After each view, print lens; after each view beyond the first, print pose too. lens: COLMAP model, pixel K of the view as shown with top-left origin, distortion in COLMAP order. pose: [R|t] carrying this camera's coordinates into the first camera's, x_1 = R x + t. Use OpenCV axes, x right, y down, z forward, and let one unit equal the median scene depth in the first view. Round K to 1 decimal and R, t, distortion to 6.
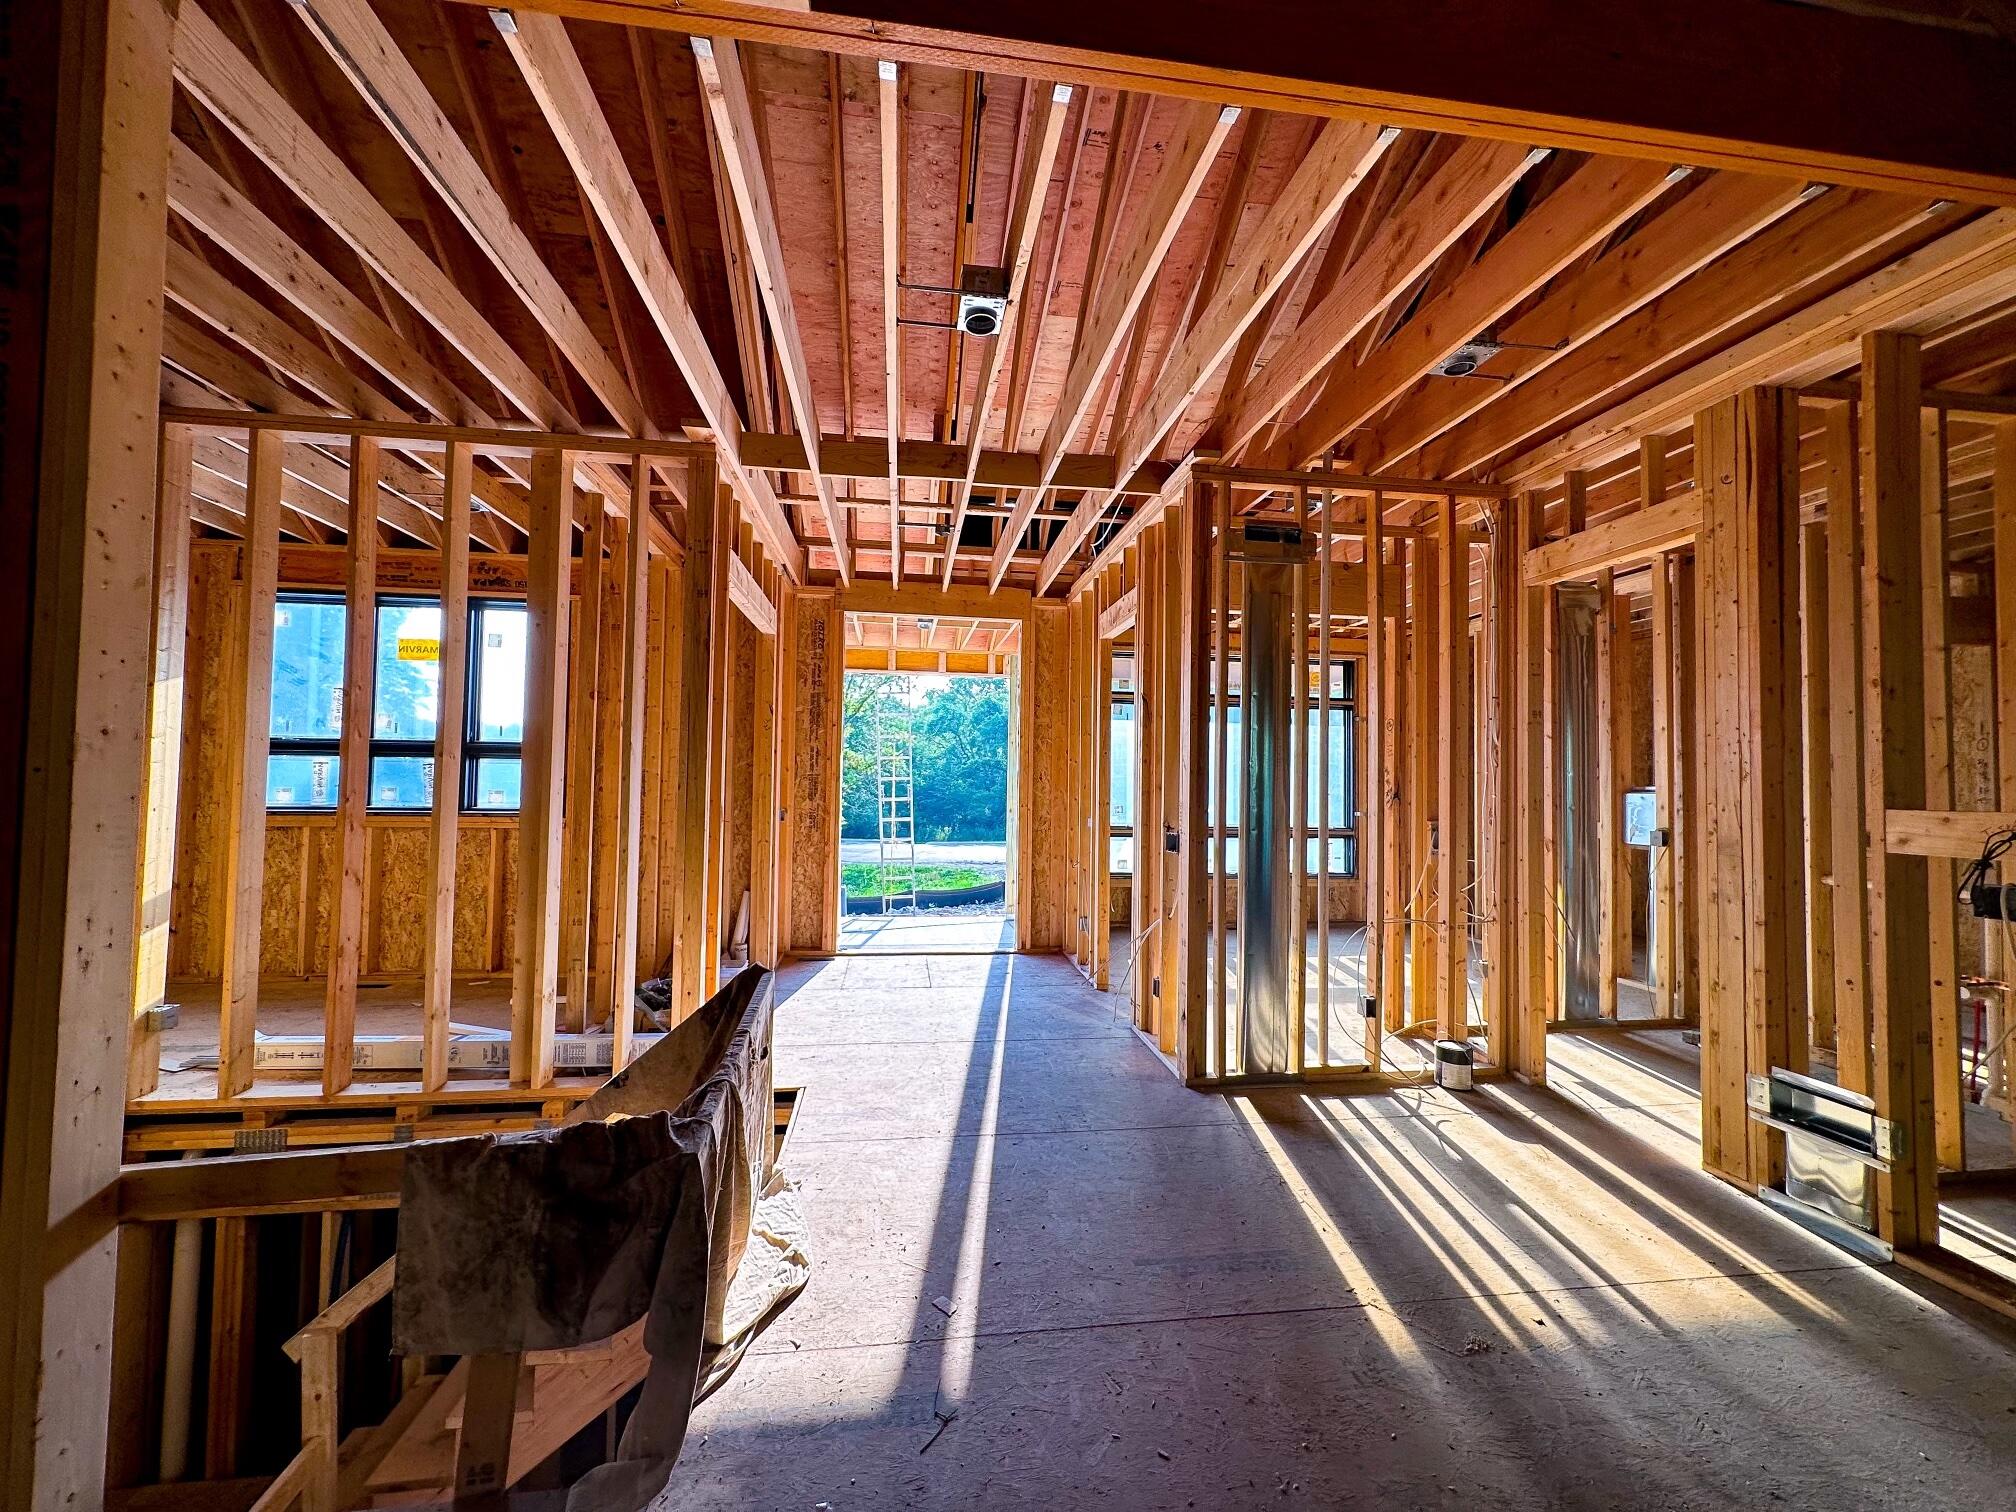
lens RADIAL K [[816.5, 0, 1009.7], [0, 816.5, 754.0], [0, 0, 1]] dist [-0.008076, 0.002710]
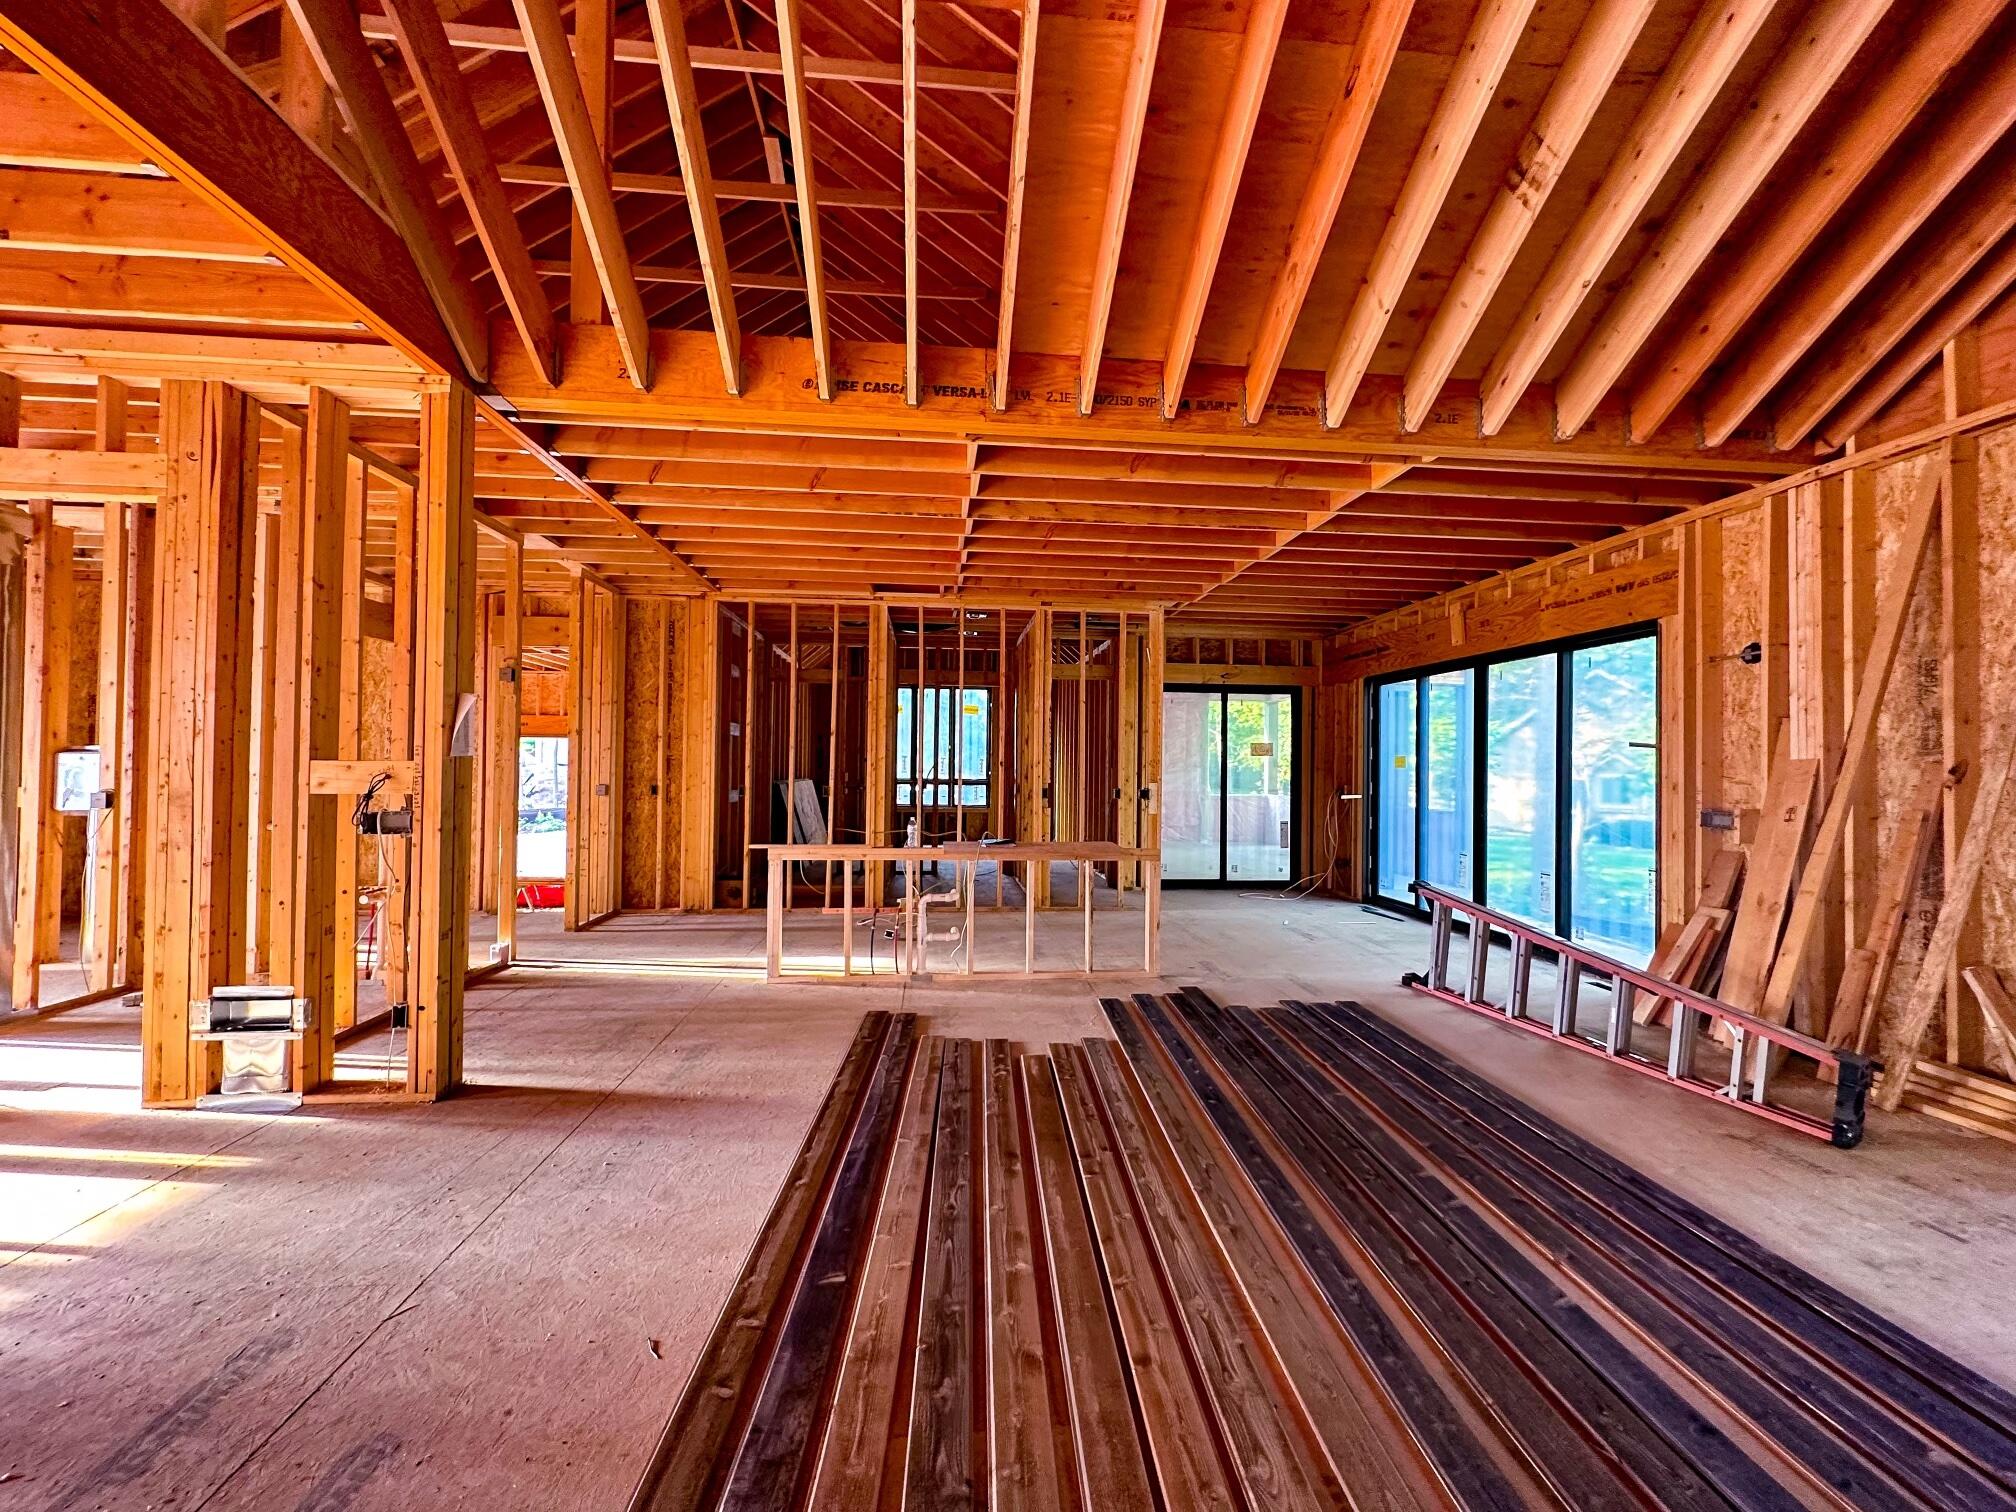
lens RADIAL K [[816.5, 0, 1009.7], [0, 816.5, 754.0], [0, 0, 1]] dist [-0.008076, 0.002710]
pose [[0.055010, -0.000104, 0.998486, -0.131784], [-0.043067, 0.999069, 0.002477, 0.006164], [-0.997557, -0.043138, 0.054955, -0.157089]]
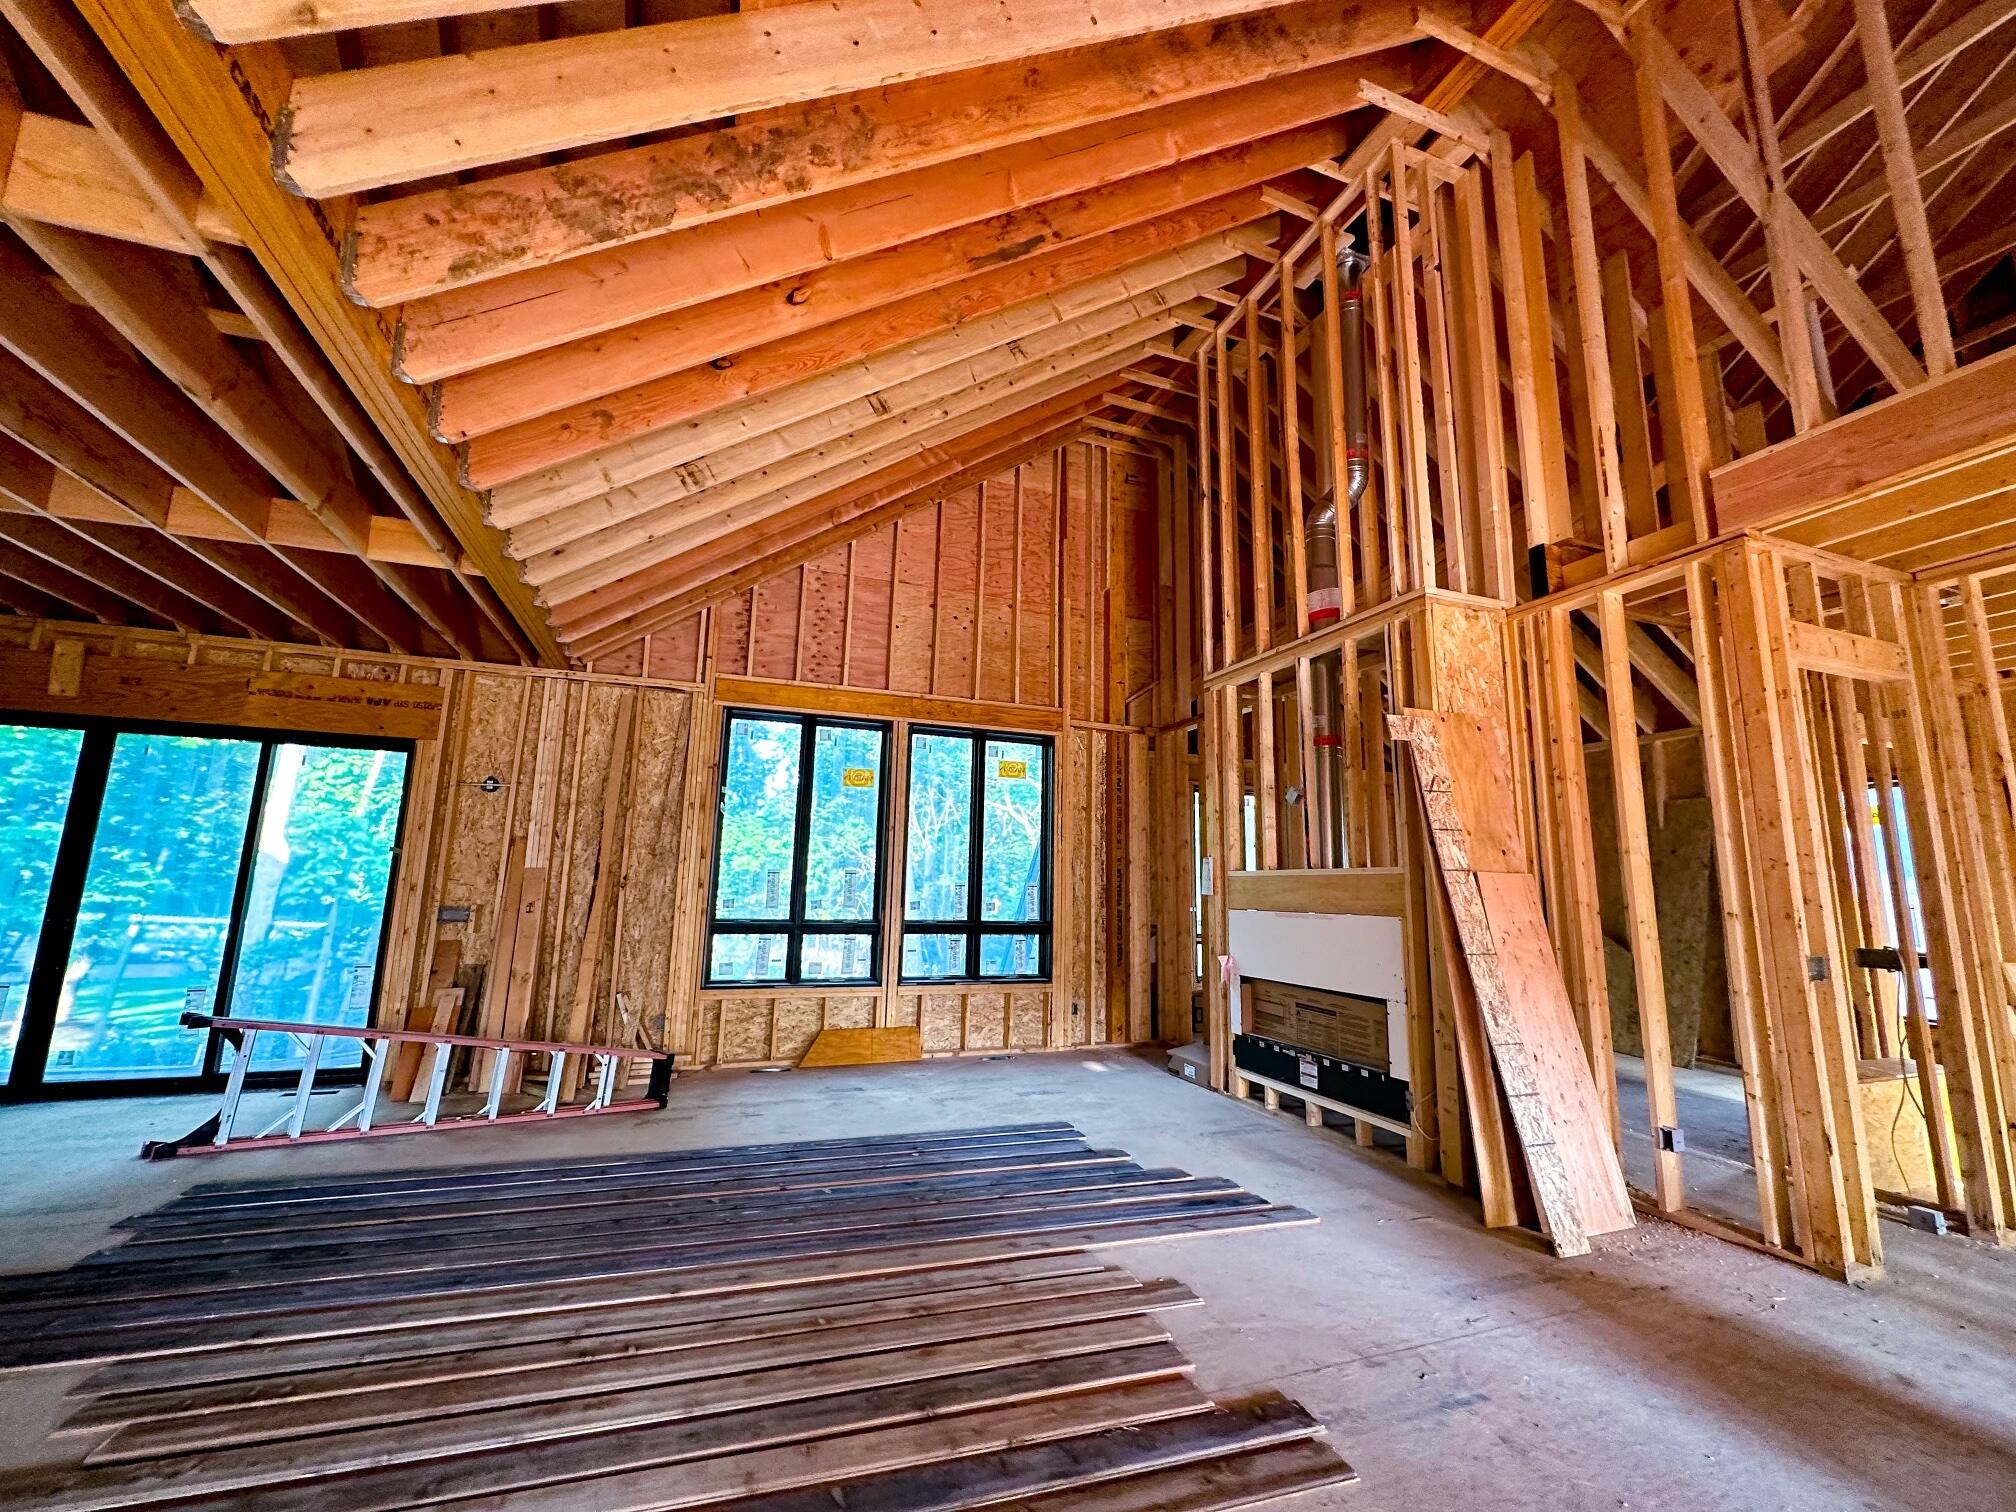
lens RADIAL K [[816.5, 0, 1009.7], [0, 816.5, 754.0], [0, 0, 1]] dist [-0.008076, 0.002710]
pose [[-0.975743, -0.072147, -0.206690, 0.291911], [-0.029280, 0.978661, -0.203387, 0.034166], [0.216953, -0.192401, -0.957033, 0.341206]]
